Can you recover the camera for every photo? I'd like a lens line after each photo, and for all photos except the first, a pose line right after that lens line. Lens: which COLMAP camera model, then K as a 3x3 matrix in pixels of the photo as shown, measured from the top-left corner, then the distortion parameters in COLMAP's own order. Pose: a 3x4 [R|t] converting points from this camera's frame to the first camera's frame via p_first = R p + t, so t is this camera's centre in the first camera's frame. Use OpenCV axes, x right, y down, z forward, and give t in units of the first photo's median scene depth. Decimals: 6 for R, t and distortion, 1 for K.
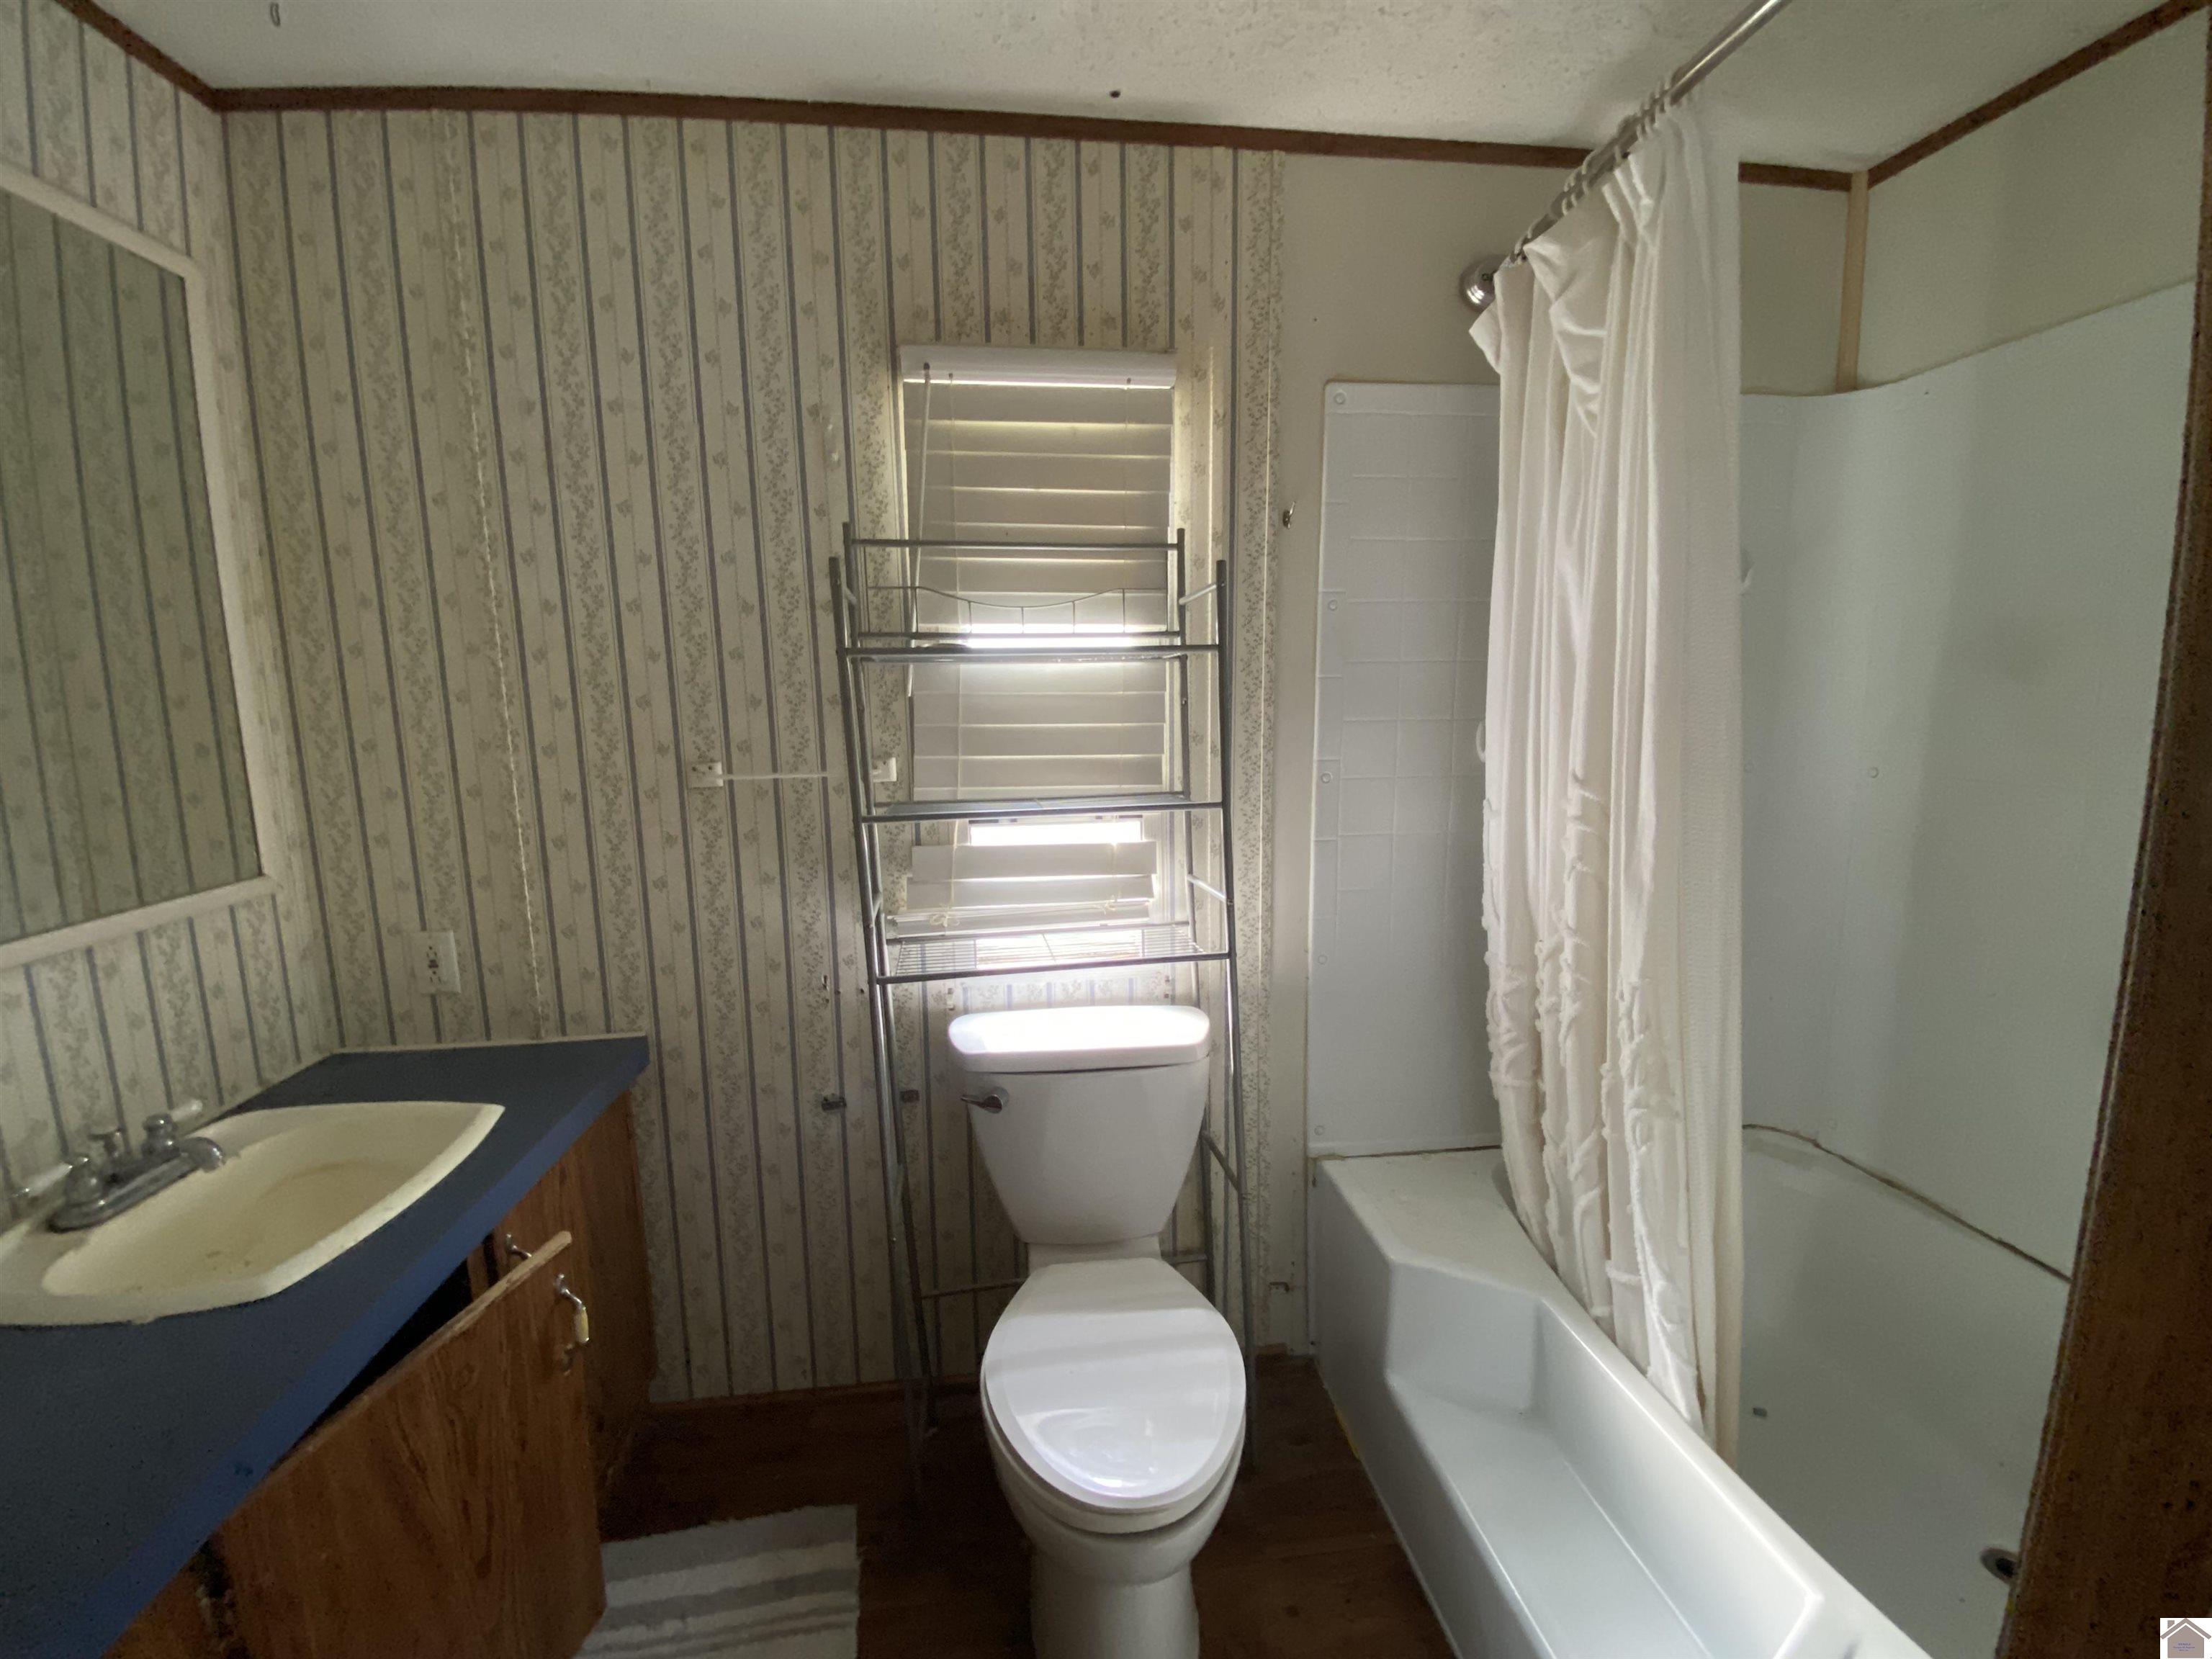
lens RADIAL K [[910.0, 0, 1106.0], [0, 910.0, 829.5], [0, 0, 1]] dist [0.001965, -0.021660]
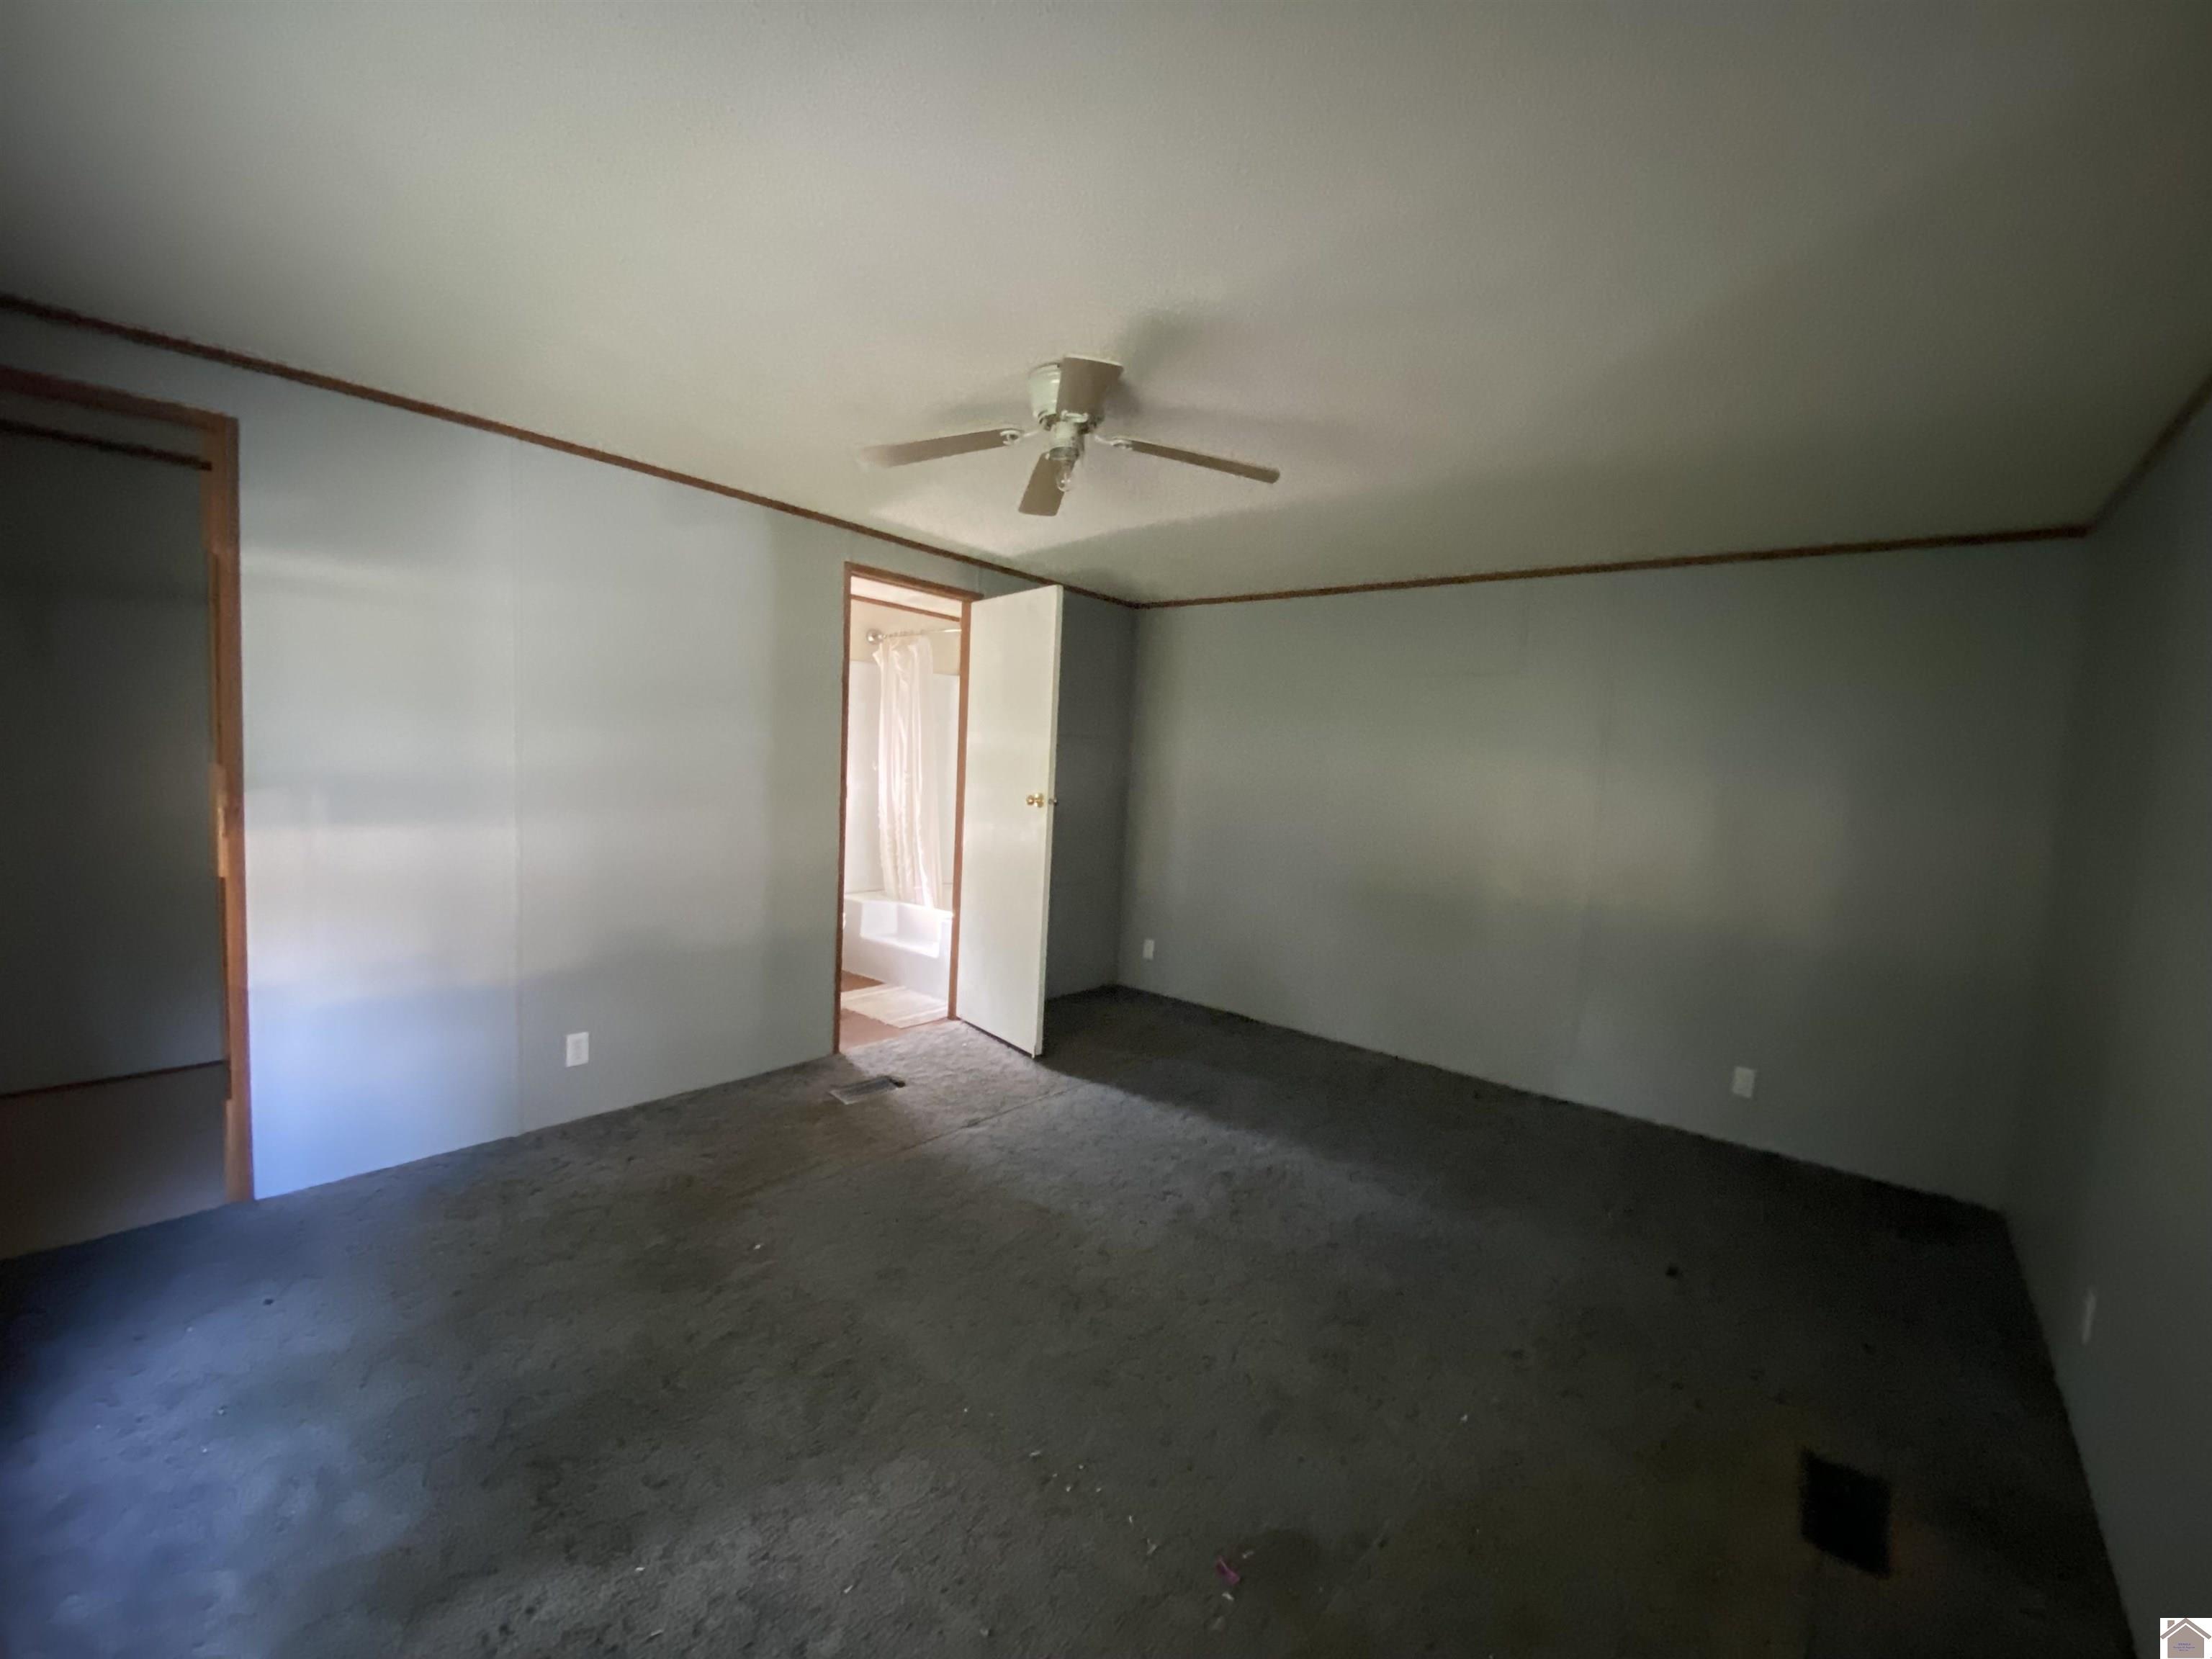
lens RADIAL K [[904.2, 0, 1096.2], [0, 904.2, 827.5], [0, 0, 1]] dist [0.026253, -0.022256]
pose [[0.728940, 0.003047, 0.684570, -1.419513], [0.036030, 0.998433, -0.042809, 0.341335], [-0.683628, 0.055871, 0.727689, -2.203612]]
